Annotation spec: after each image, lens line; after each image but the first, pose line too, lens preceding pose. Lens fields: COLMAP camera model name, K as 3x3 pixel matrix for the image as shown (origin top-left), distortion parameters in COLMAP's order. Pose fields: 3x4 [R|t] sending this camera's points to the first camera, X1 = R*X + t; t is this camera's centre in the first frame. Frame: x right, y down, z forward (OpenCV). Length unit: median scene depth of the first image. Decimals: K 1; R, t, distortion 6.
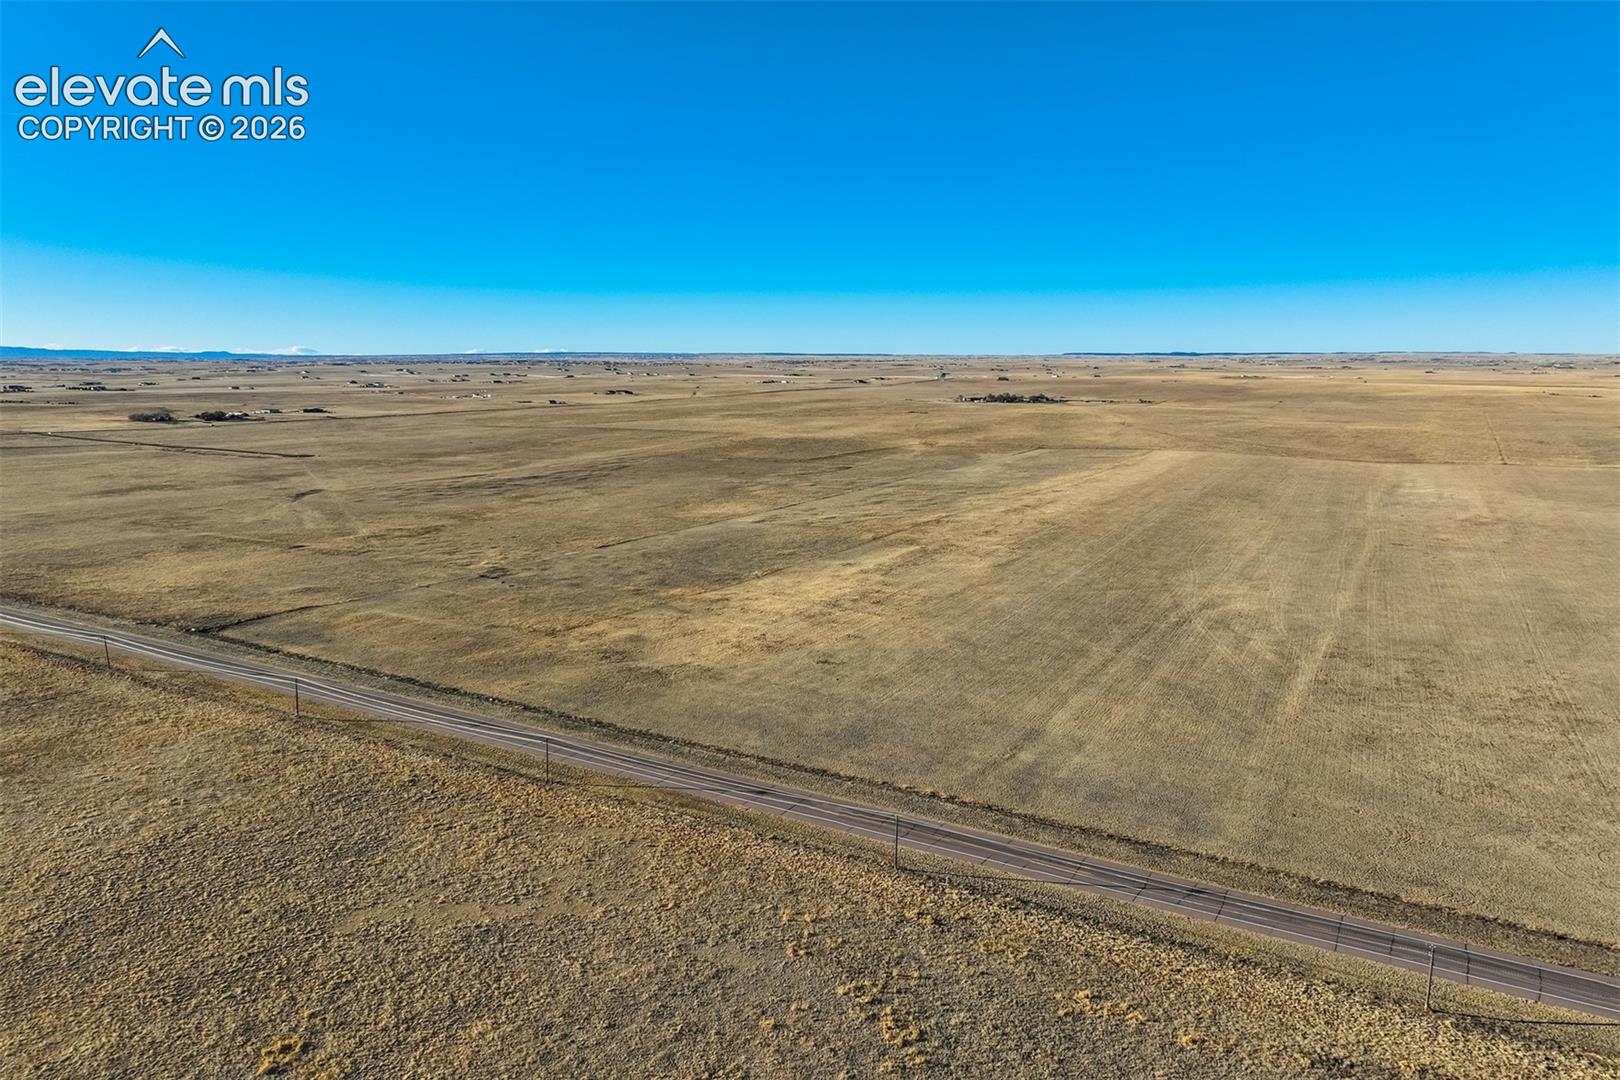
lens RADIAL K [[1128.5, 0, 810.6], [0, 1128.5, 540.1], [0, 0, 1]] dist [0.006344, 0.013668]
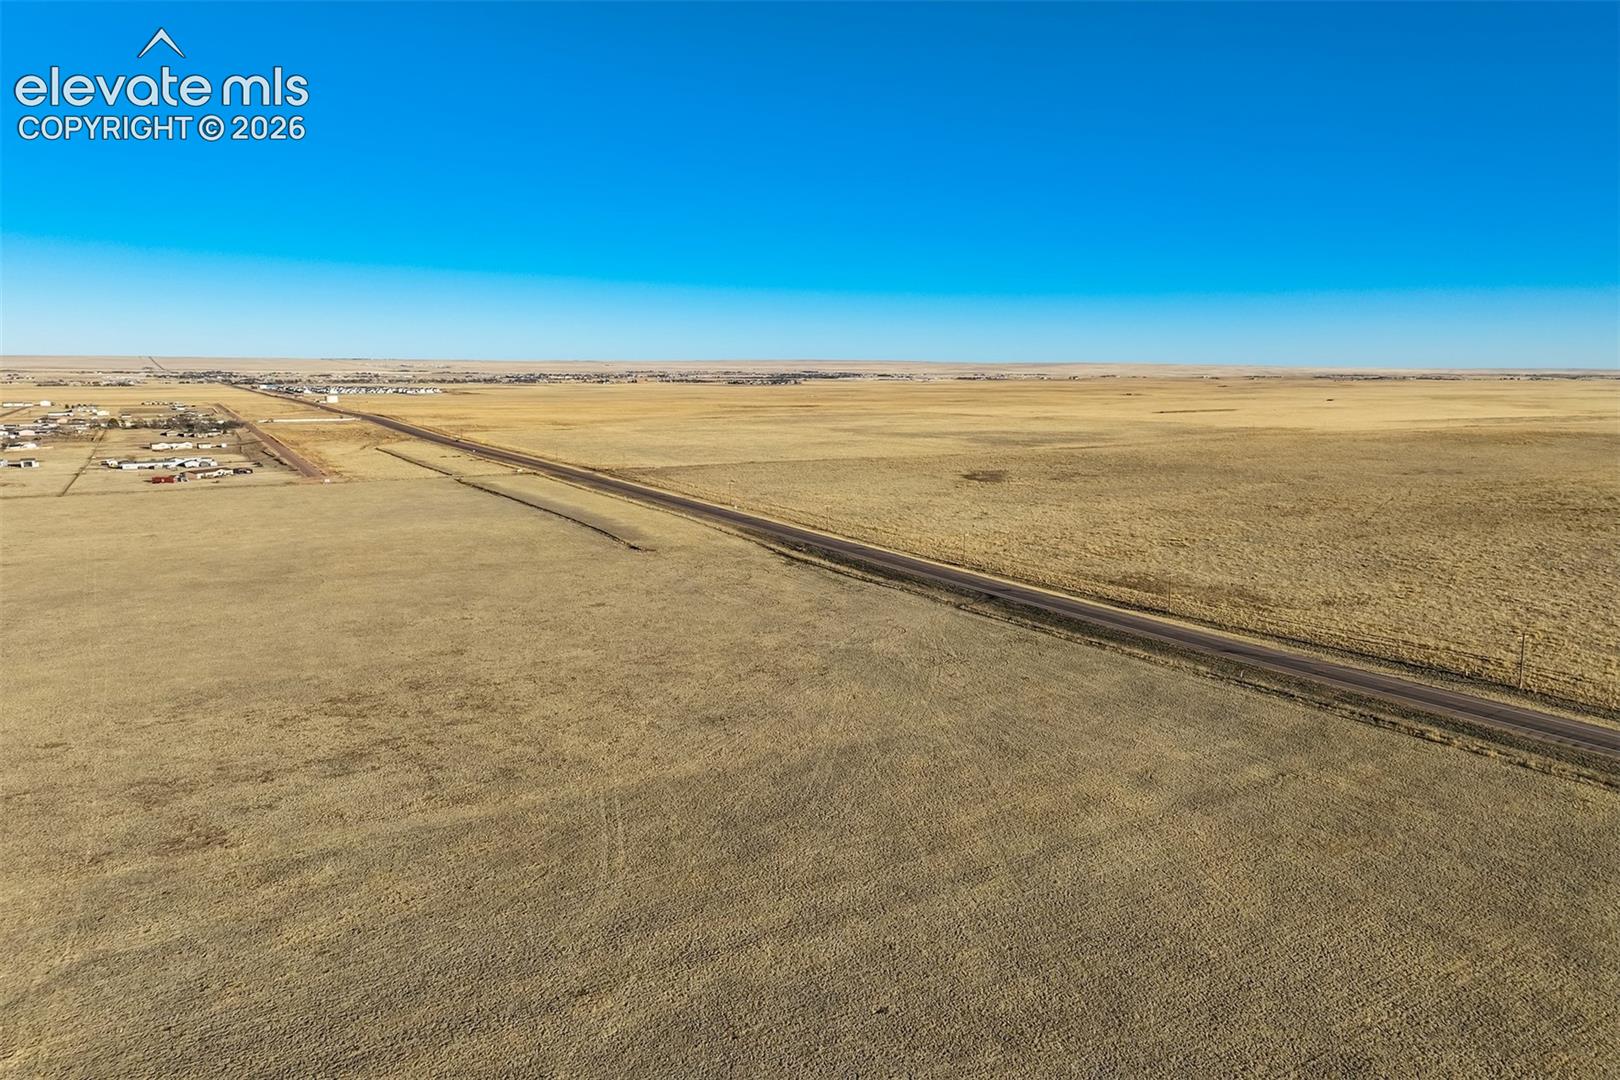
lens RADIAL K [[1128.5, 0, 809.5], [0, 1128.5, 540.9], [0, 0, 1]] dist [0.006344, 0.013668]
pose [[-0.867043, -0.076112, 0.492385, 0.091371], [0.076118, 0.956426, 0.281879, -0.119761], [-0.492384, 0.281880, -0.823469, 1.413370]]
